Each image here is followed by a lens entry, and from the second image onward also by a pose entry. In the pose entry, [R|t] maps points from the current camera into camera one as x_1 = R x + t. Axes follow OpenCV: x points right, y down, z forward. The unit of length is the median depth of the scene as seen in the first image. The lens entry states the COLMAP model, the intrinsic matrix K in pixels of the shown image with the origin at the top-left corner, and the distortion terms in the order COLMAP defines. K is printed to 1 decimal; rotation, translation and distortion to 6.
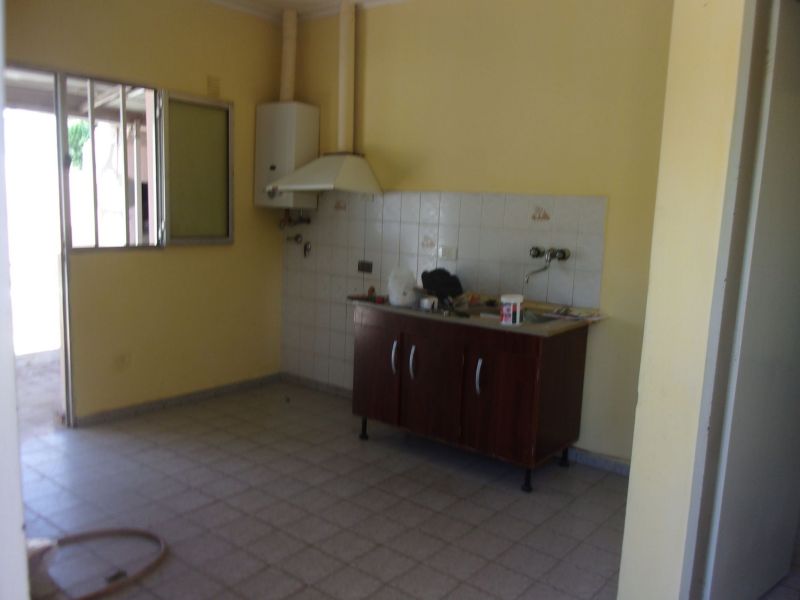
lens RADIAL K [[657.2, 0, 400.0], [0, 657.2, 300.0], [0, 0, 1]] dist [0.003941, -0.000178]
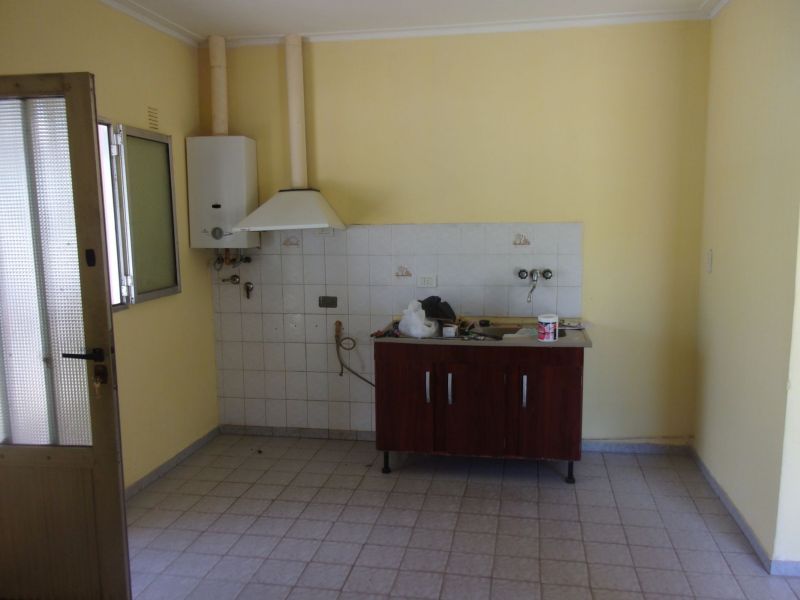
lens RADIAL K [[658.4, 0, 400.0], [0, 658.4, 300.0], [0, 0, 1]] dist [0.049776, -0.097038]
pose [[0.890659, -0.108306, 0.441585, -0.436395], [0.113324, 0.993444, 0.015090, -0.062020], [-0.440324, 0.036602, 0.897093, 0.067225]]
